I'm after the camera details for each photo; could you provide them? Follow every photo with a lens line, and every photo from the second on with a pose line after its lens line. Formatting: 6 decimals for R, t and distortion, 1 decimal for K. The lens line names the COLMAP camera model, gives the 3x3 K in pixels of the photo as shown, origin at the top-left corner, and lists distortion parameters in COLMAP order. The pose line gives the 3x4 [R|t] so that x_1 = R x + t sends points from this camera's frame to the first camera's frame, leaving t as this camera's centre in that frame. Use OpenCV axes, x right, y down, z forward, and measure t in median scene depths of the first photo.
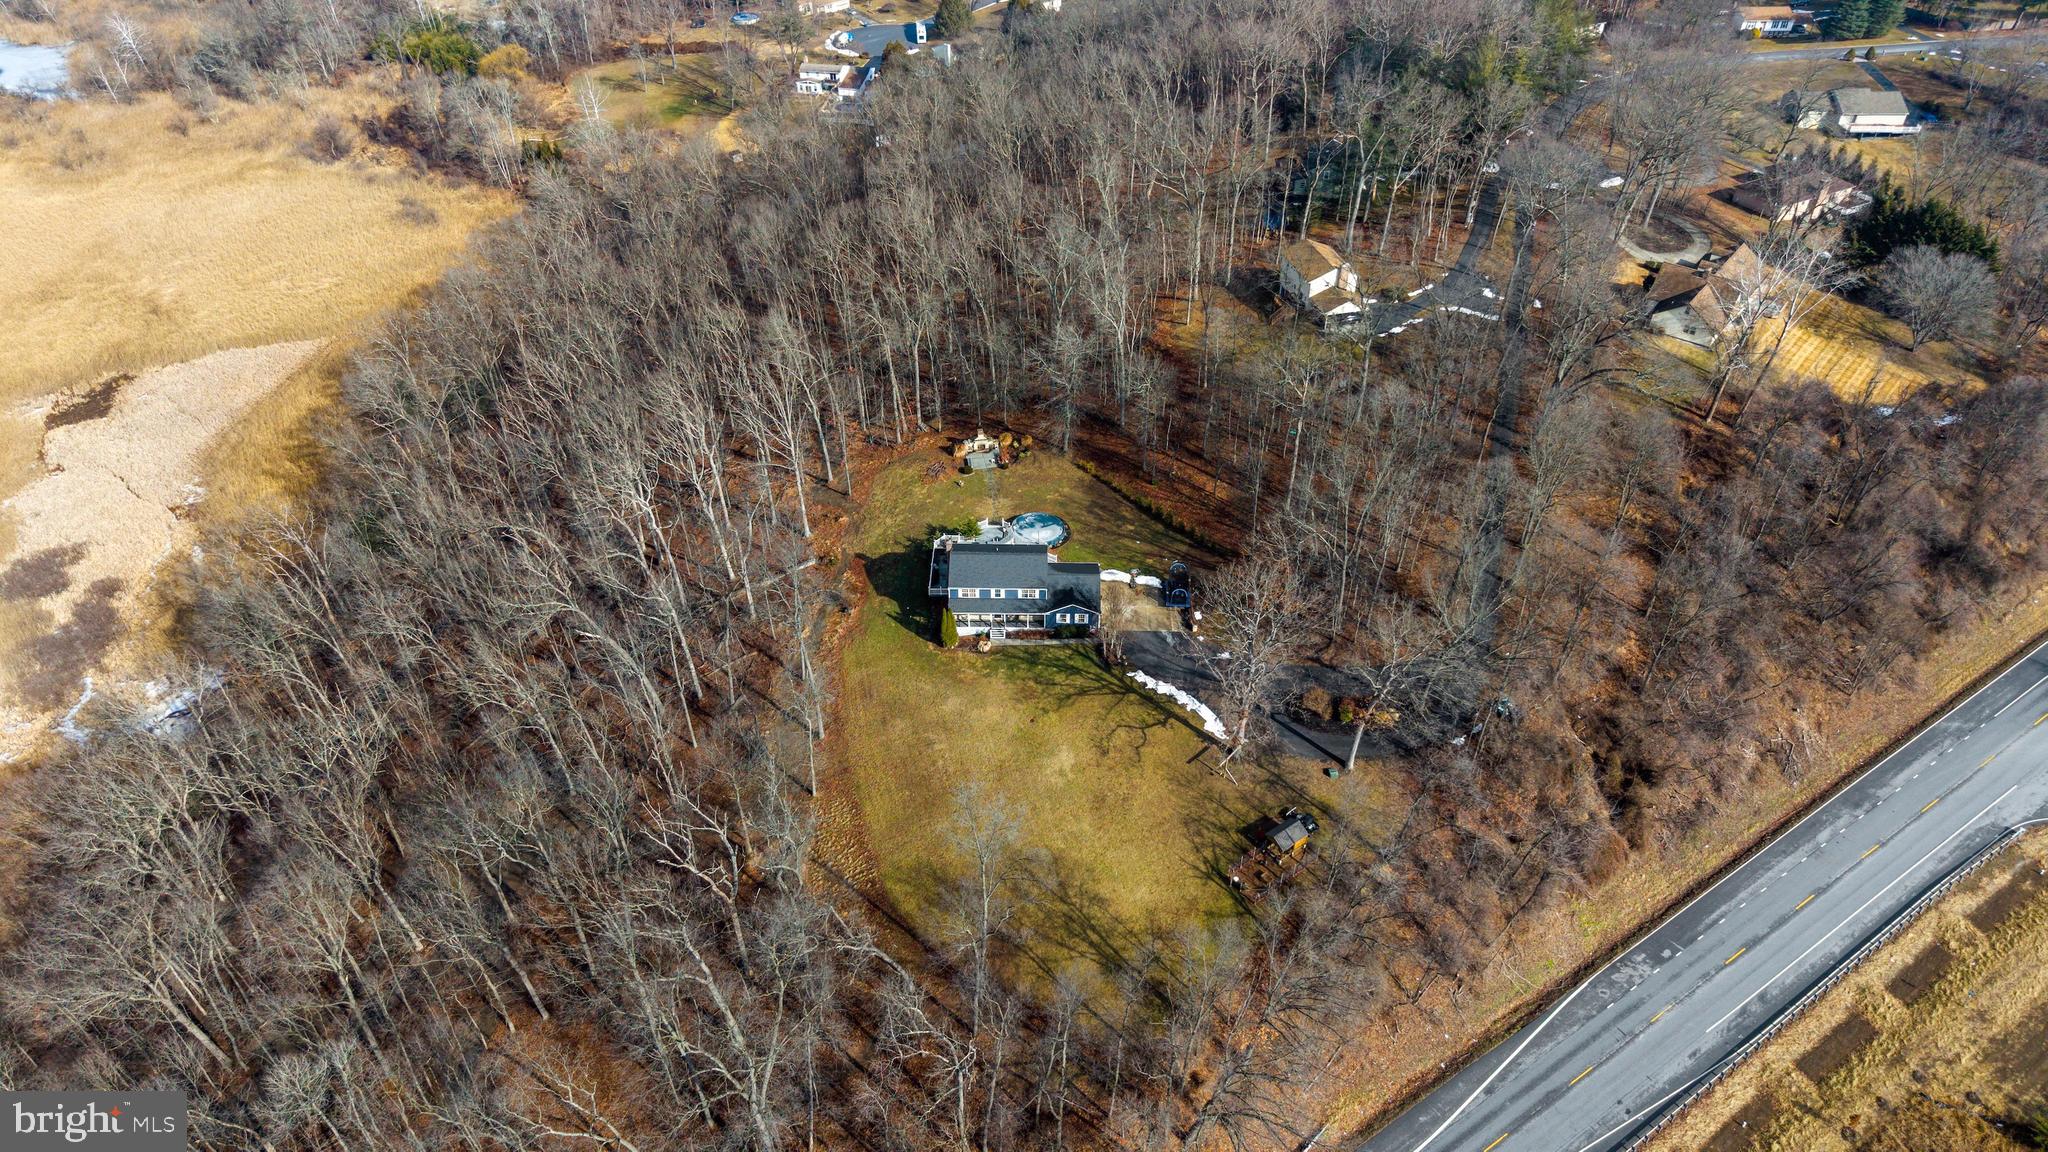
lens RADIAL K [[1377.1, 0, 1022.4], [0, 1377.1, 570.7], [0, 0, 1]] dist [0.019368, -0.029724]
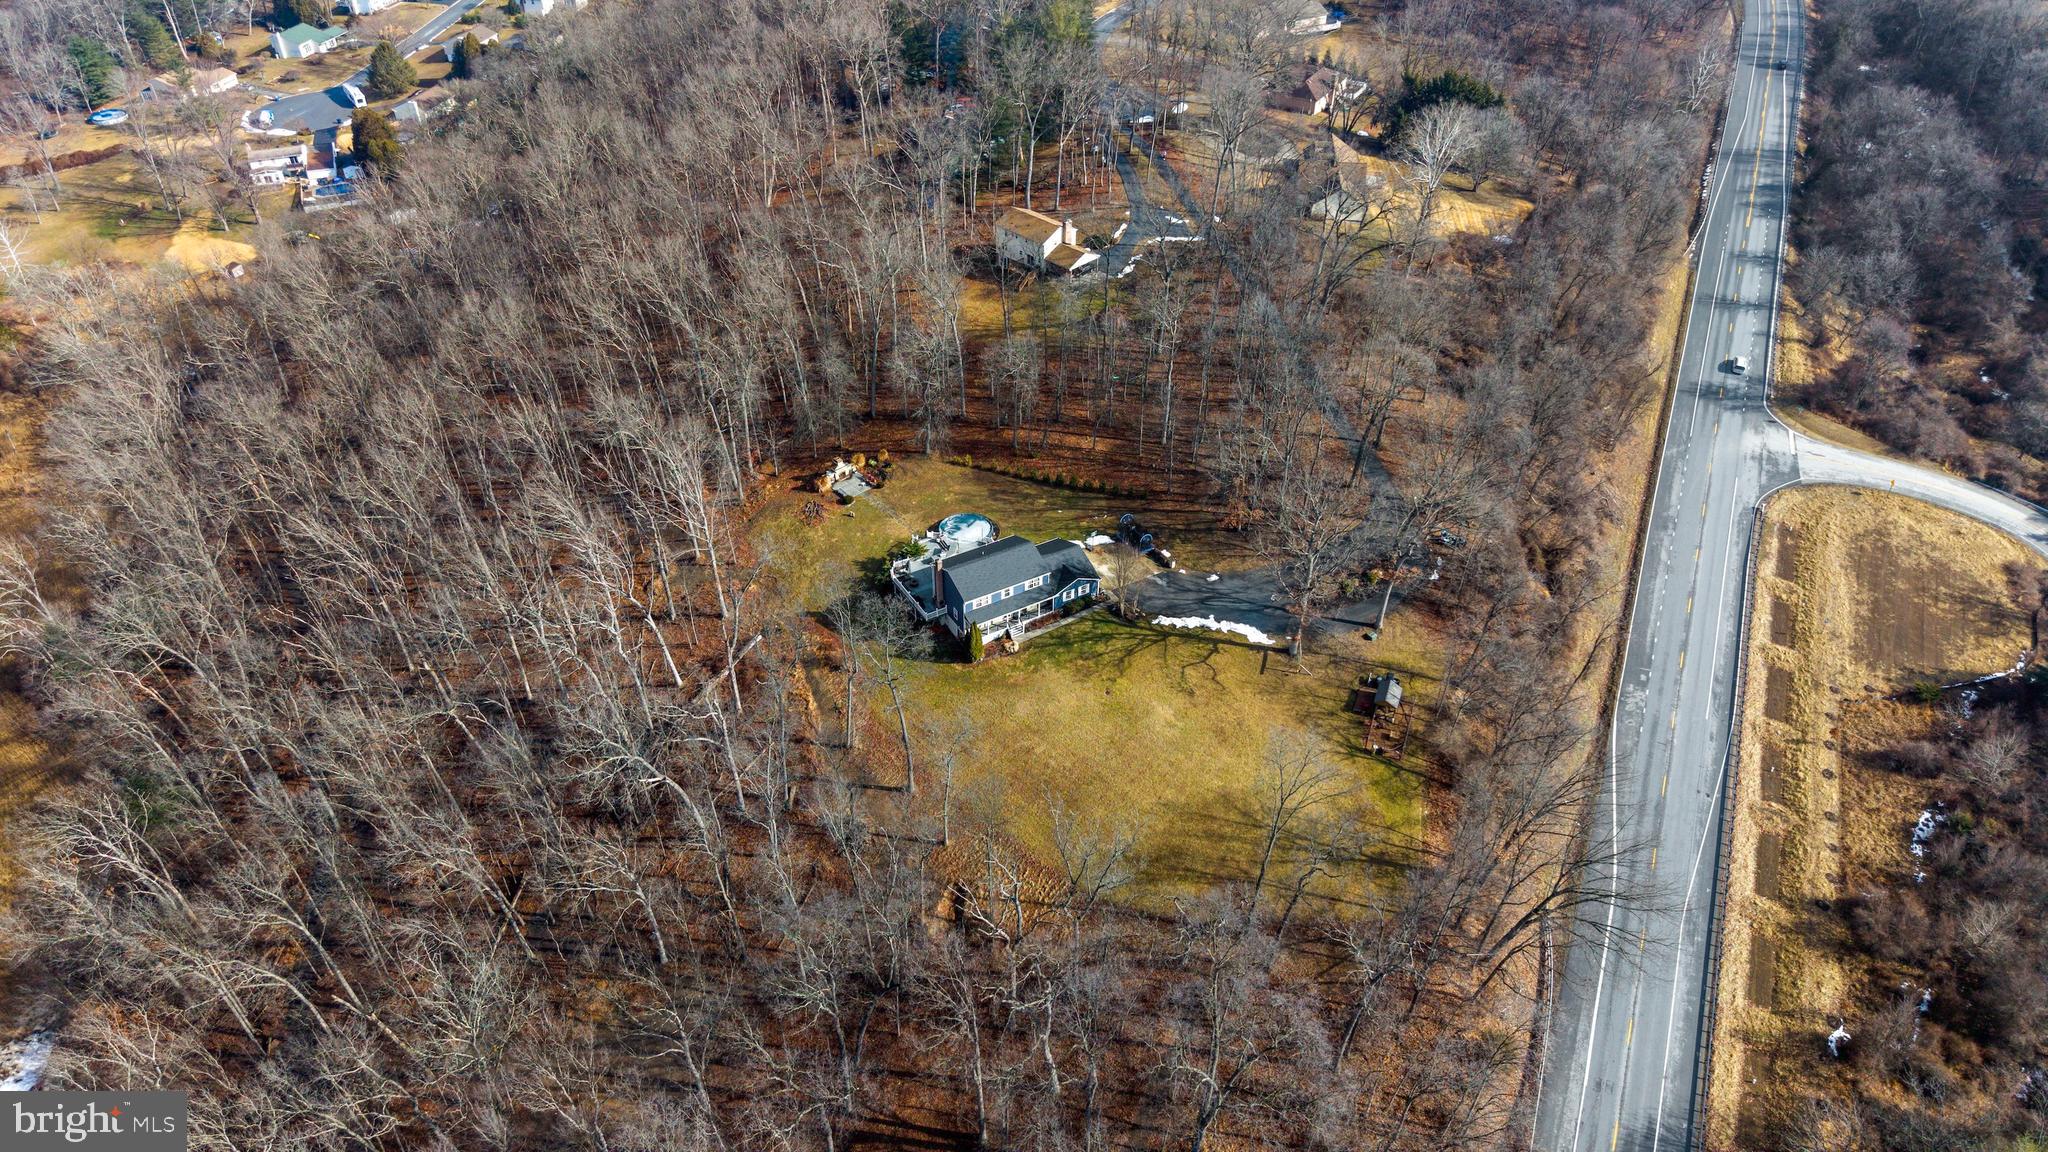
lens RADIAL K [[1377.1, 0, 1024.0], [0, 1377.1, 566.1], [0, 0, 1]] dist [0.019368, -0.029724]
pose [[0.852261, -0.313363, 0.418873, -0.425676], [0.314429, 0.946802, 0.068559, -0.067379], [-0.418074, 0.073276, 0.905453, 0.083094]]
